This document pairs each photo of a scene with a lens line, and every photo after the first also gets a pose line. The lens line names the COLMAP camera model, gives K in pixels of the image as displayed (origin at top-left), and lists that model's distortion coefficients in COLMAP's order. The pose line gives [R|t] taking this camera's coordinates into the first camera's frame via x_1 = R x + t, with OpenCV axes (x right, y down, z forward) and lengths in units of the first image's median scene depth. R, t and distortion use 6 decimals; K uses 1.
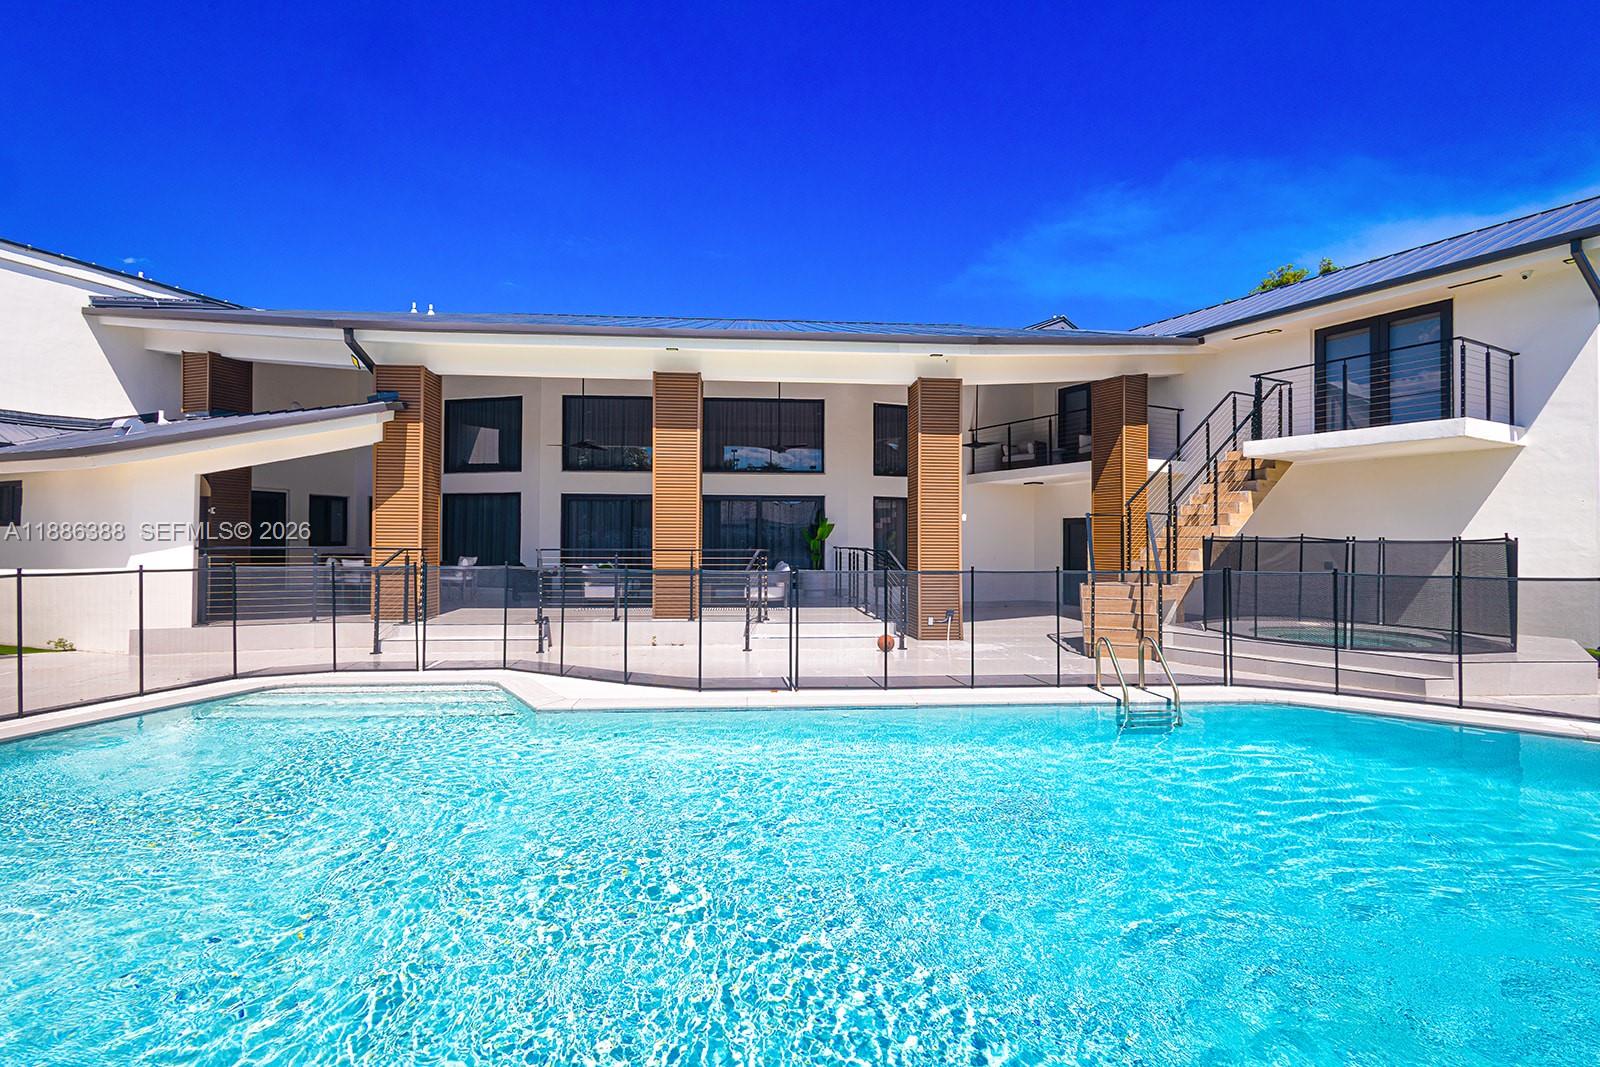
lens RADIAL K [[710.6, 0, 815.0], [0, 710.6, 528.6], [0, 0, 1]] dist [0.013530, -0.000198]
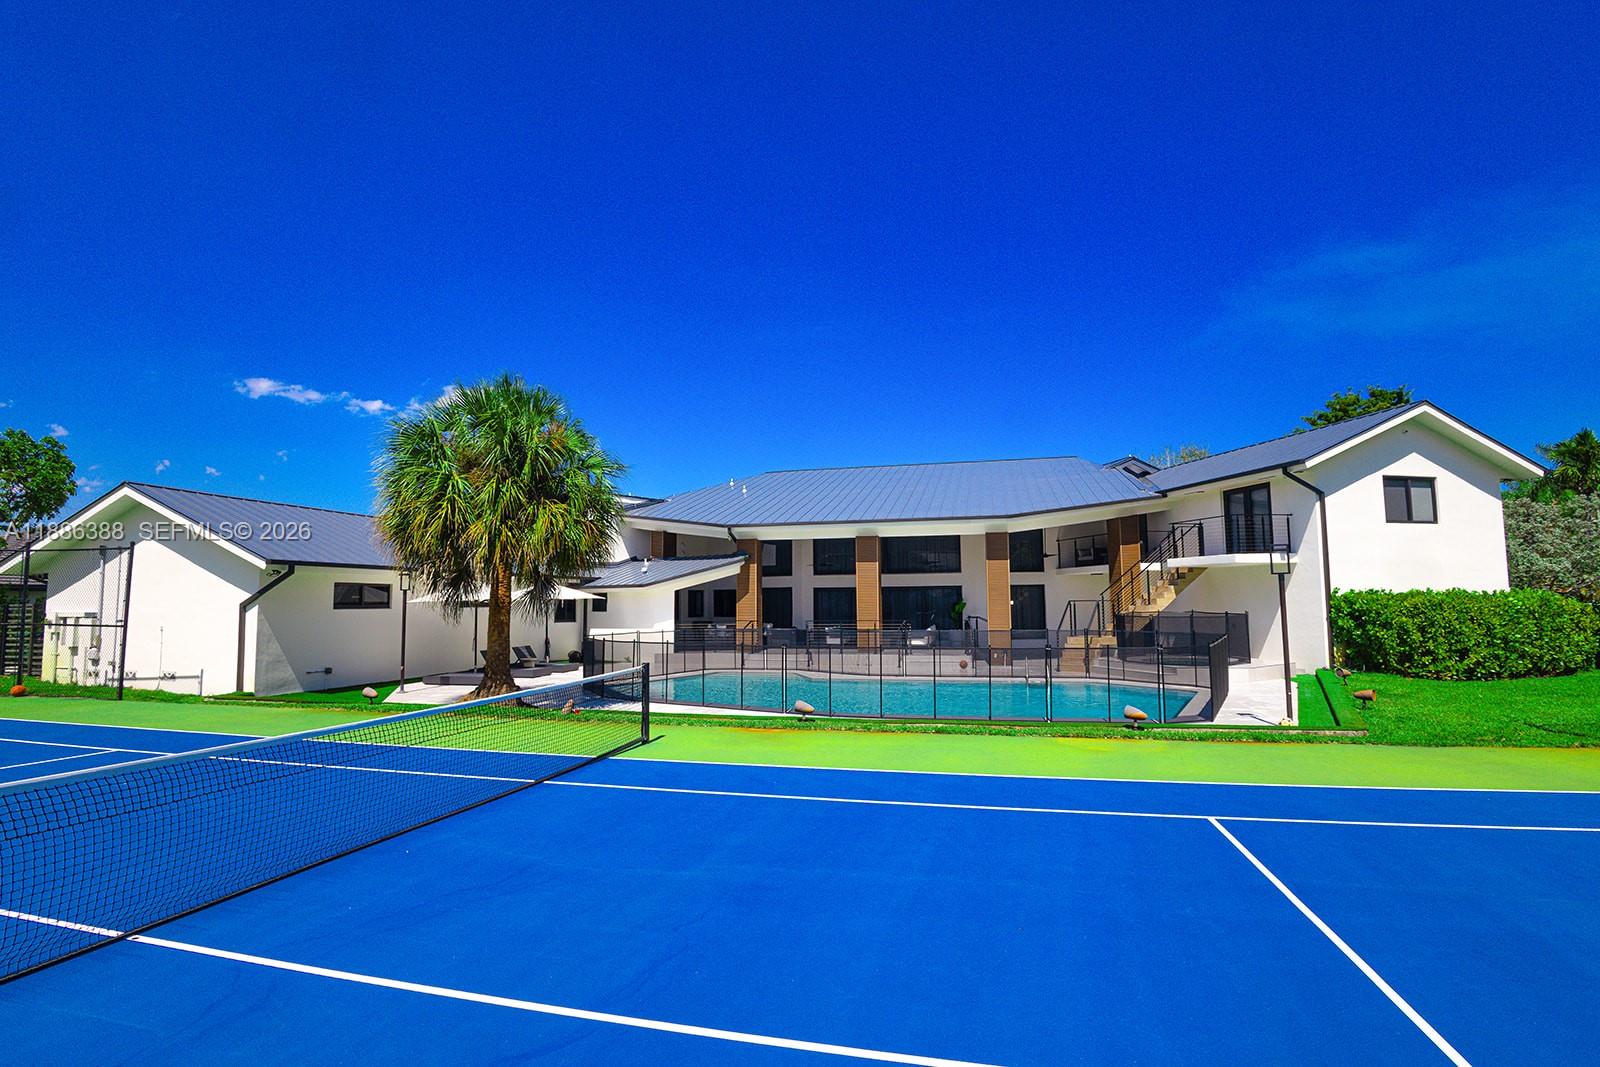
lens RADIAL K [[710.6, 0, 815.0], [0, 710.6, 528.6], [0, 0, 1]] dist [0.013530, -0.000198]
pose [[0.946093, -0.048373, -0.320263, 0.312430], [0.021699, 0.996029, -0.086342, -0.056522], [0.323168, 0.074738, 0.943386, -0.956172]]
